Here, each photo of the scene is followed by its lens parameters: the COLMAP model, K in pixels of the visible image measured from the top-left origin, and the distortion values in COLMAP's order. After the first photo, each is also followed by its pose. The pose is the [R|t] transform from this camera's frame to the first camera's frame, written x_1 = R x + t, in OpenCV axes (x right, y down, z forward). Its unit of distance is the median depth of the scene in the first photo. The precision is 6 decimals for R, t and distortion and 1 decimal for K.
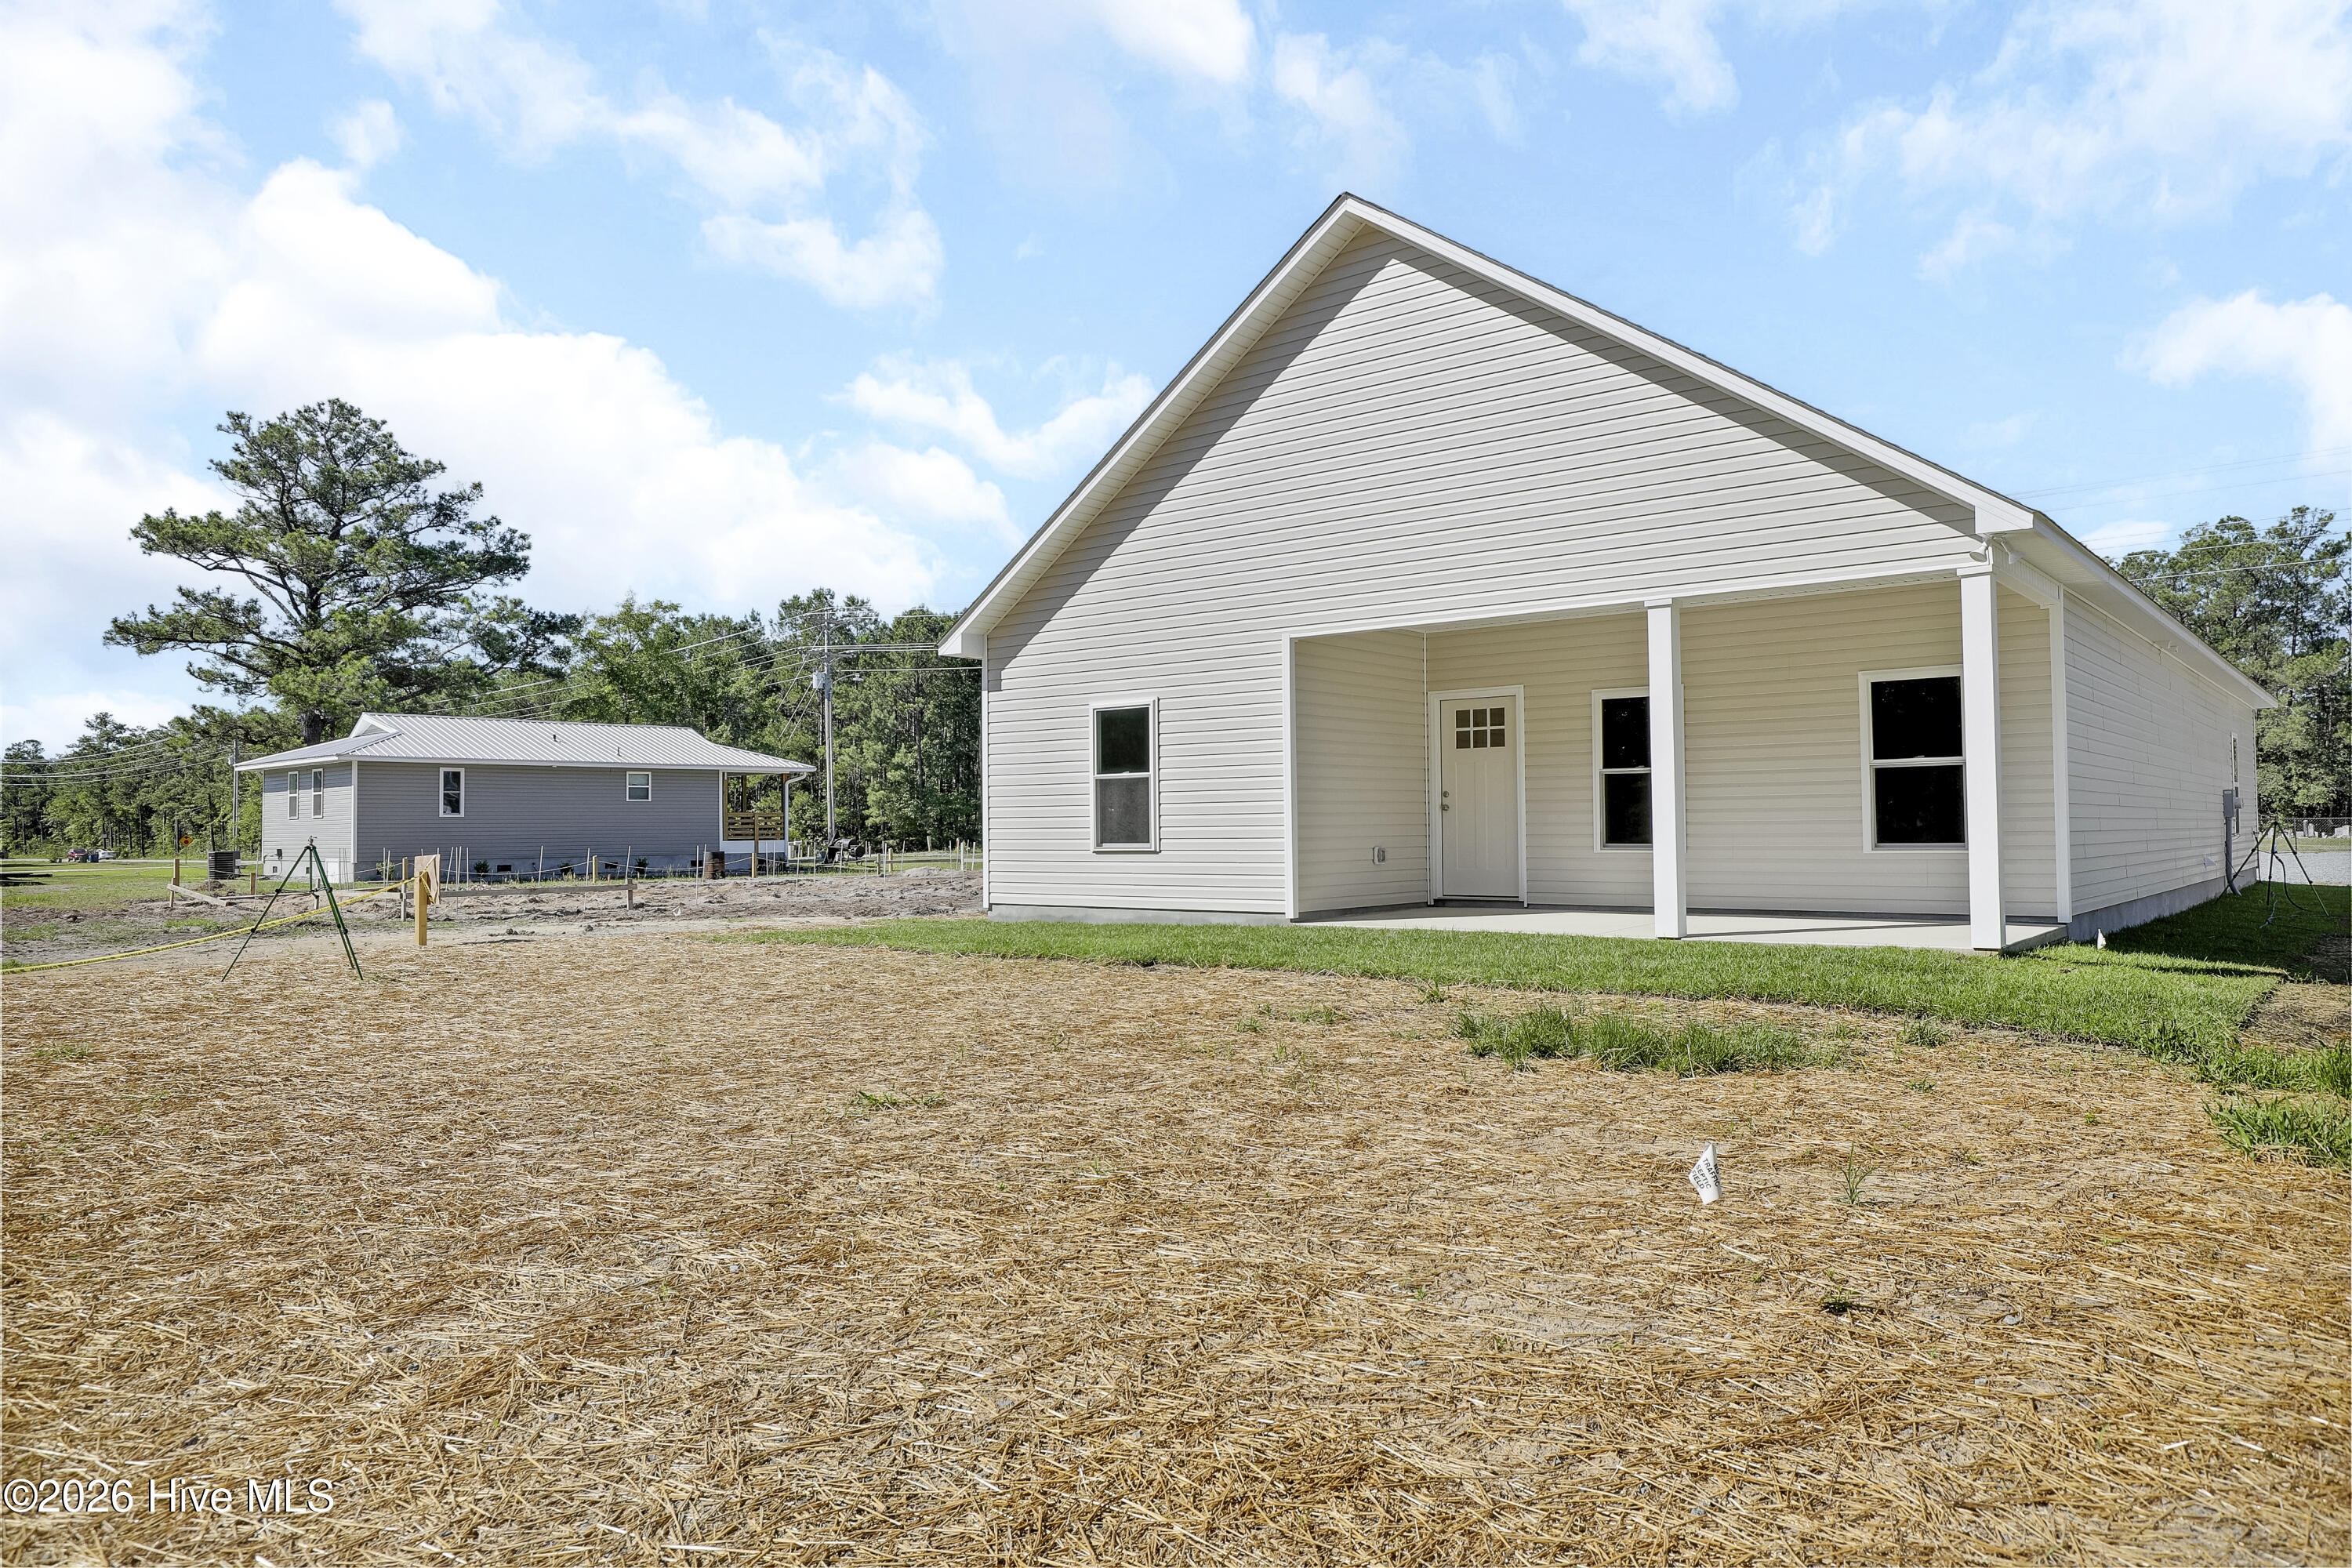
lens RADIAL K [[1497.3, 0, 1176.0], [0, 1497.3, 784.0], [0, 0, 1]] dist [-0.001021, -0.000115]
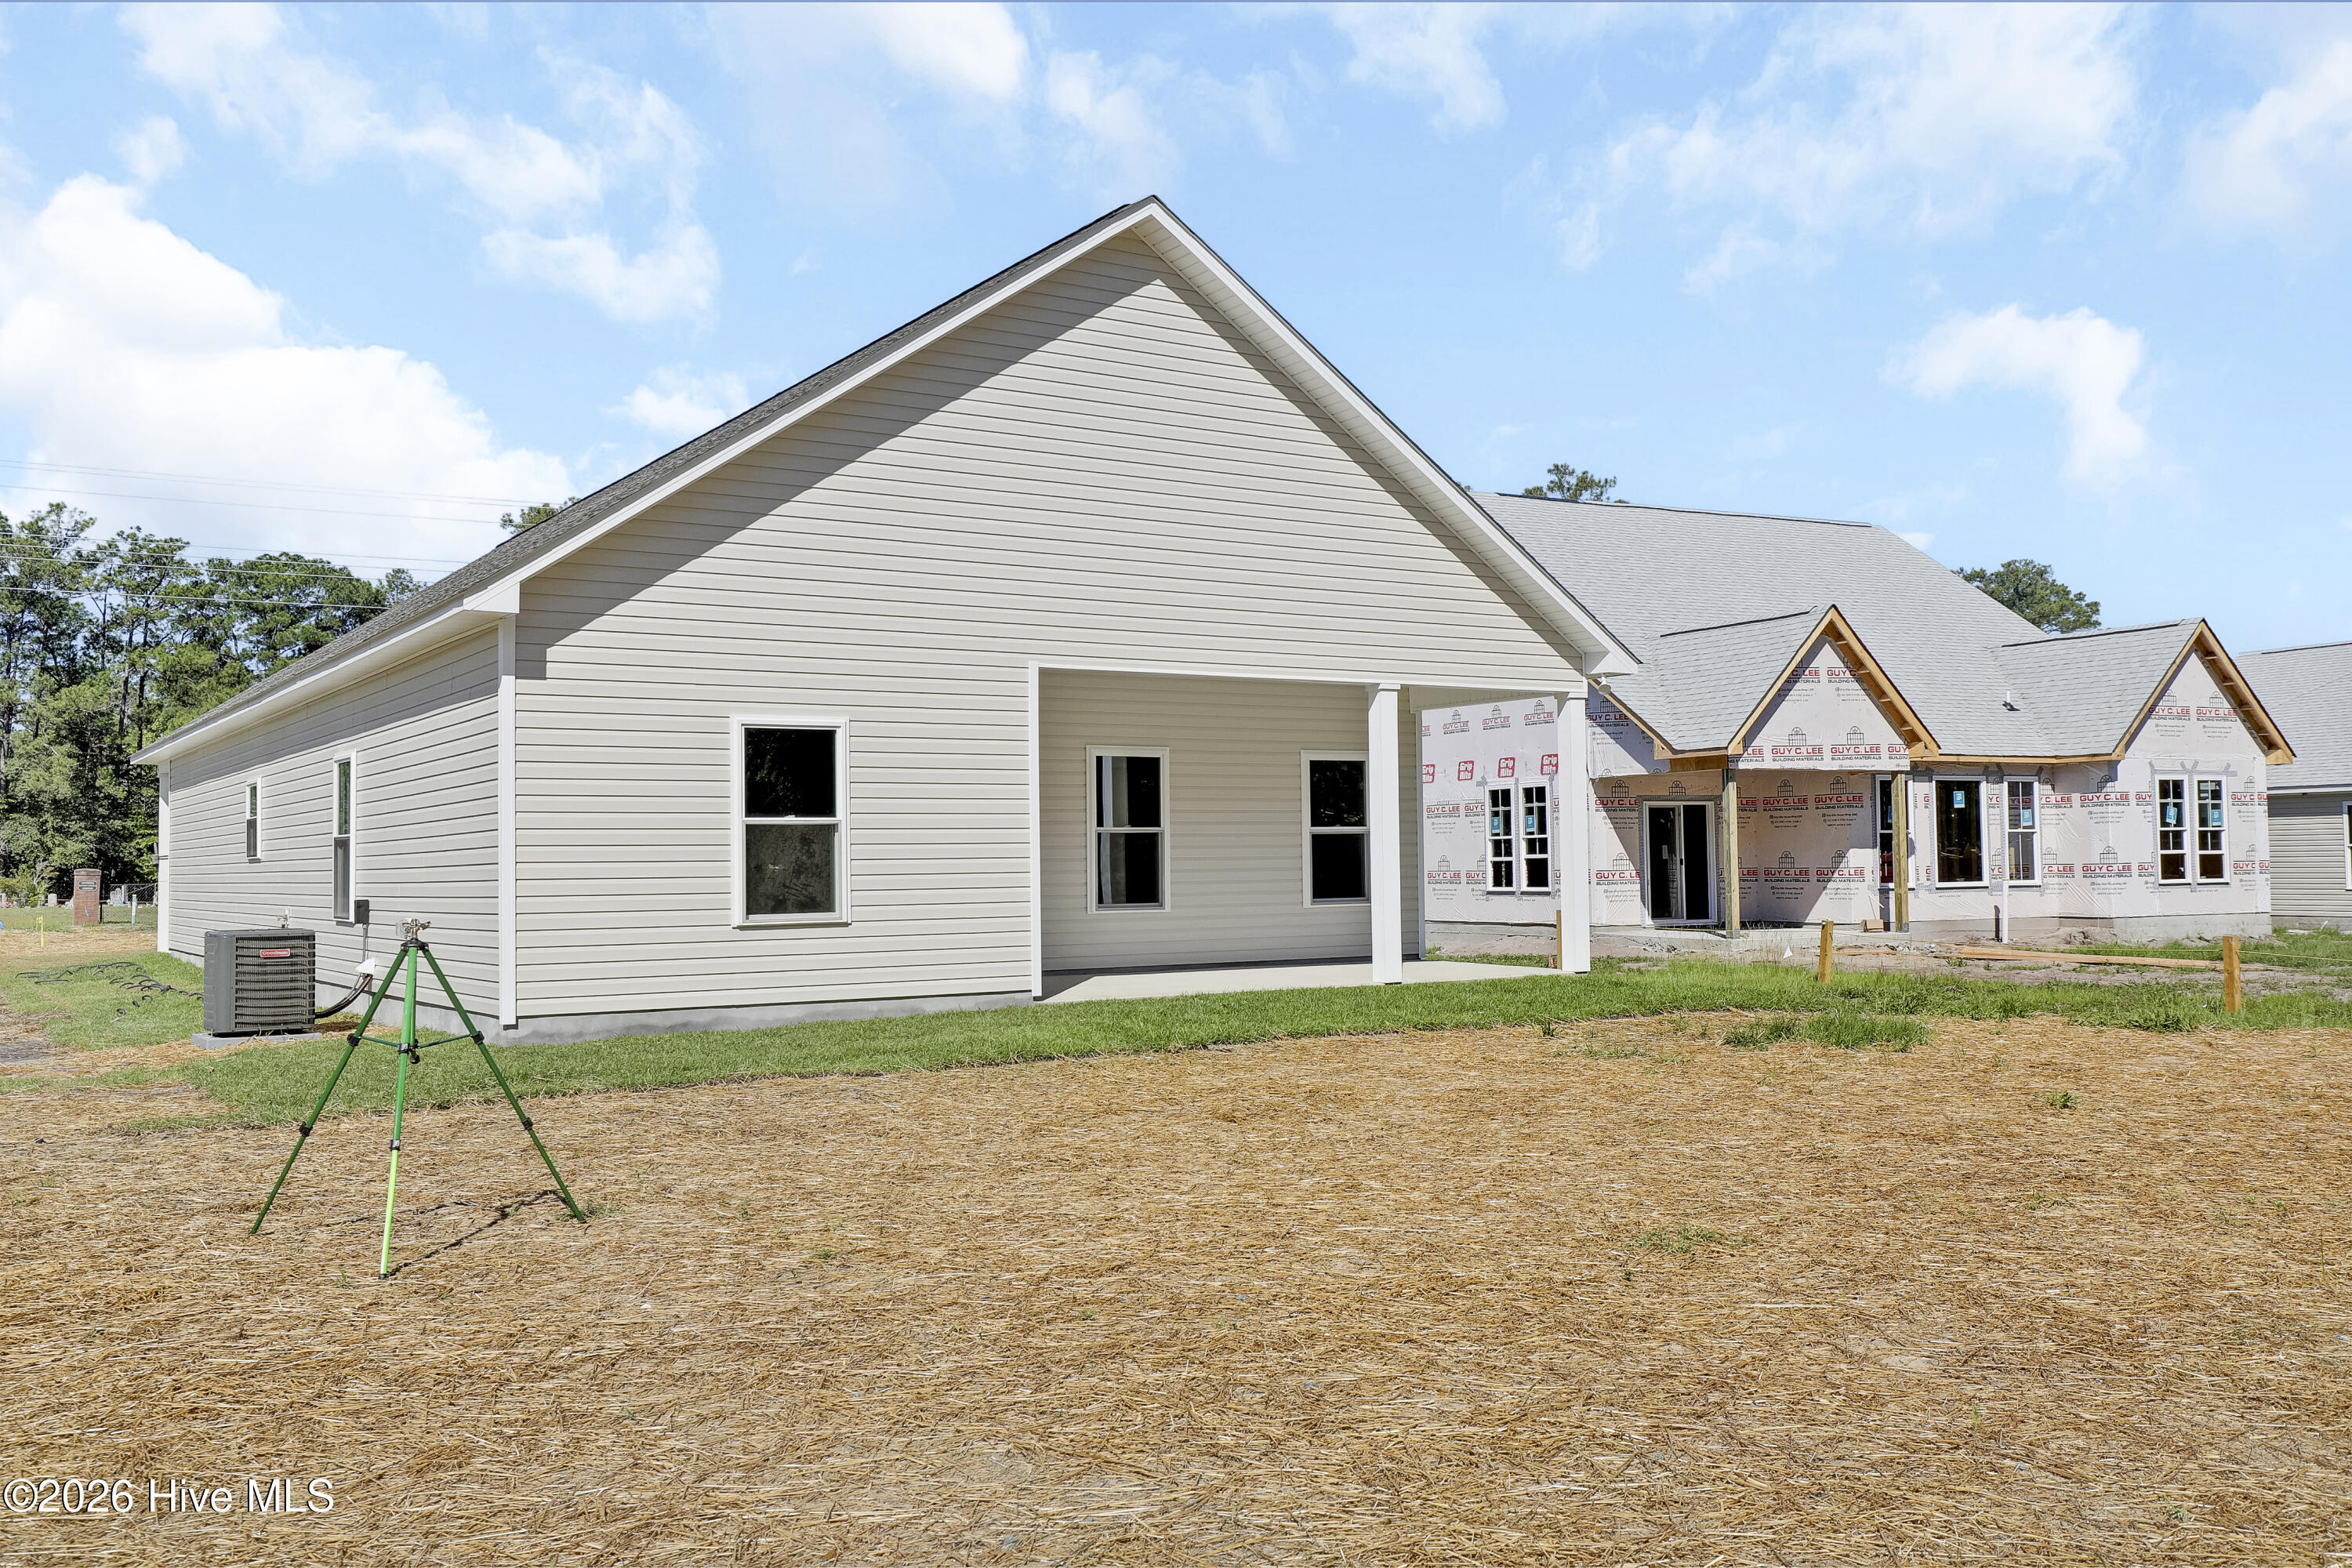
lens RADIAL K [[2010.0, 0, 1176.0], [0, 2010.0, 784.0], [0, 0, 1]] dist [0.039783, 0.004363]
pose [[0.324091, 0.042573, 0.945067, -0.981655], [-0.018254, 0.999082, -0.038746, 0.012211], [-0.945850, -0.004694, 0.324571, 0.553968]]
